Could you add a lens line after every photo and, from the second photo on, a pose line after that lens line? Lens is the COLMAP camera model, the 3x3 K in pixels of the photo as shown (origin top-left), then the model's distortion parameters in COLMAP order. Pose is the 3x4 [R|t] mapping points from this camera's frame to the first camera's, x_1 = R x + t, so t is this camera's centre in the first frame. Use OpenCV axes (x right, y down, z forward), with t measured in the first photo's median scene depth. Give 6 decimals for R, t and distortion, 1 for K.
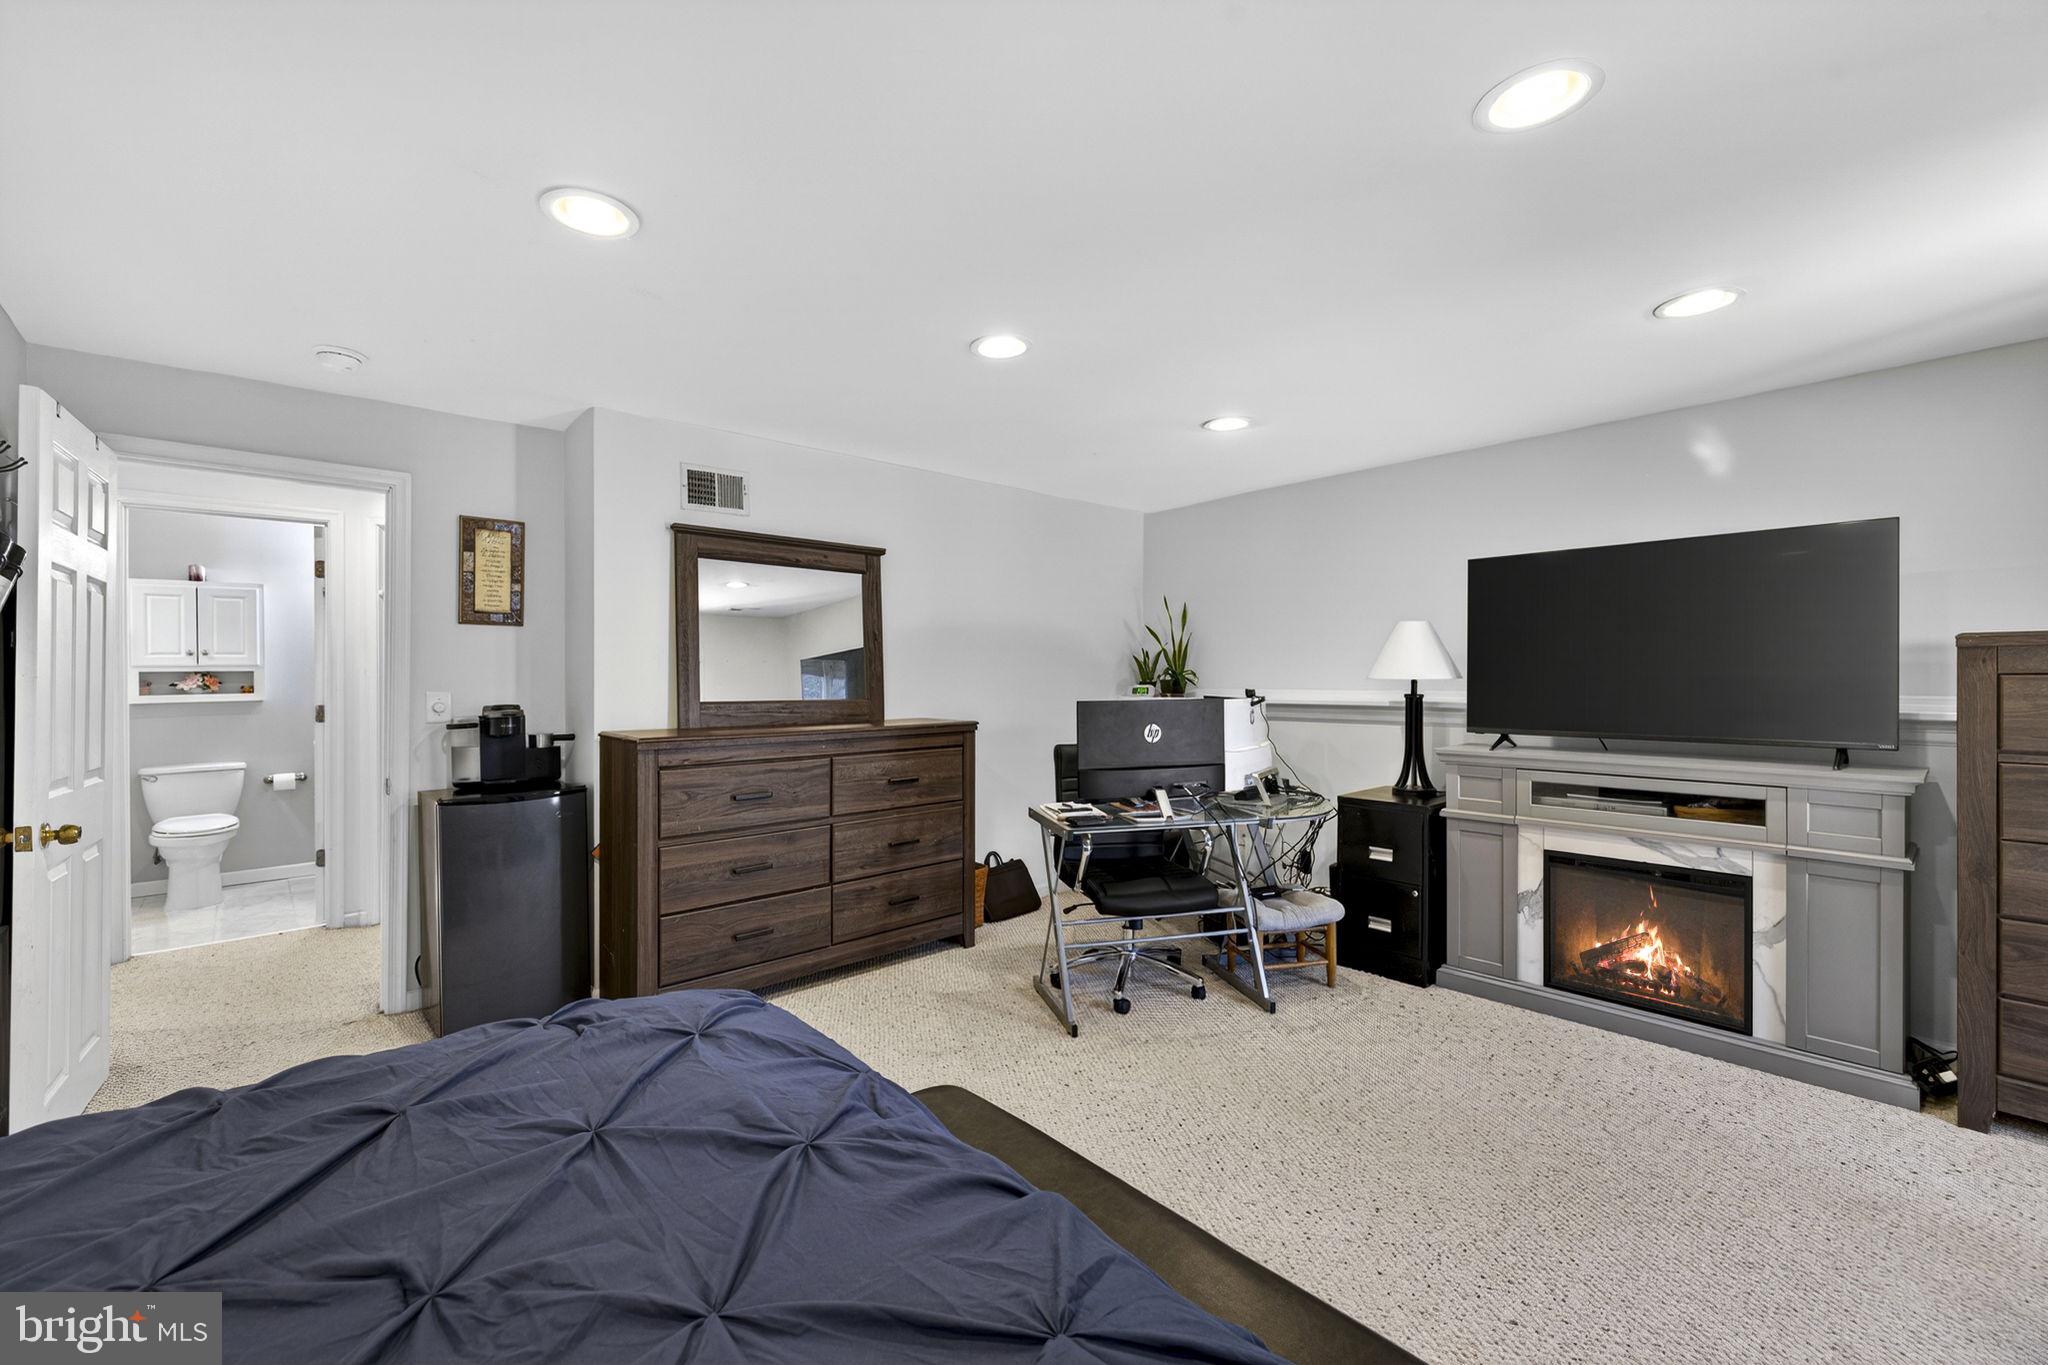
lens RADIAL K [[850.0, 0, 1013.8], [0, 850.0, 684.7], [0, 0, 1]] dist [0.001140, 0.000062]
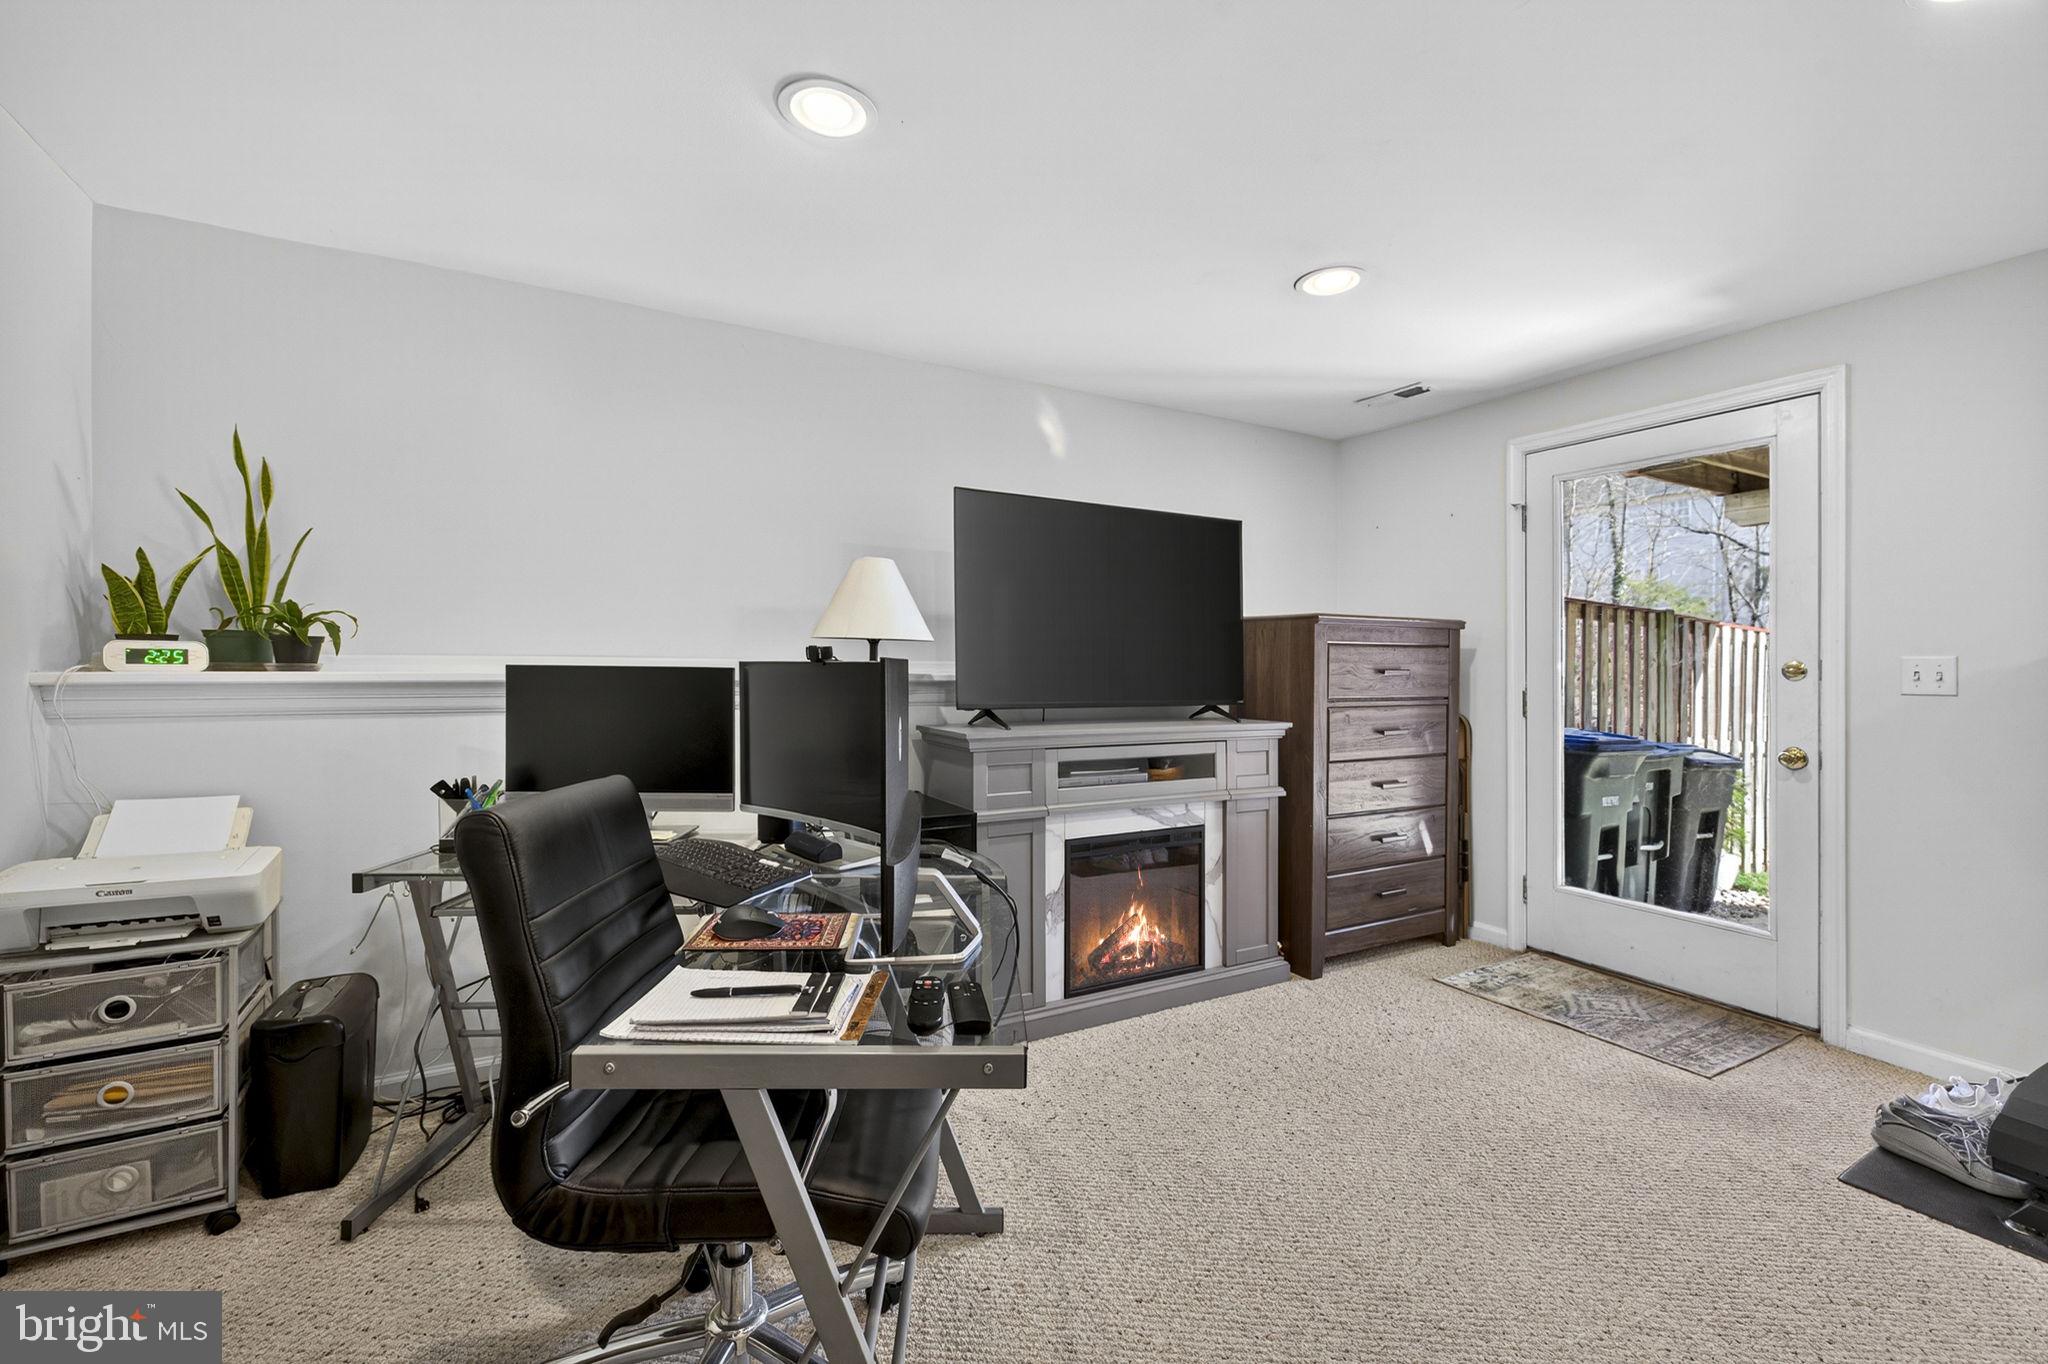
lens RADIAL K [[850.0, 0, 1013.8], [0, 850.0, 684.2], [0, 0, 1]] dist [0.001140, 0.000062]
pose [[0.240485, -0.013632, 0.970557, -0.221668], [-0.002494, 0.999889, 0.014662, 0.025835], [-0.970650, -0.005946, 0.240424, 0.868473]]
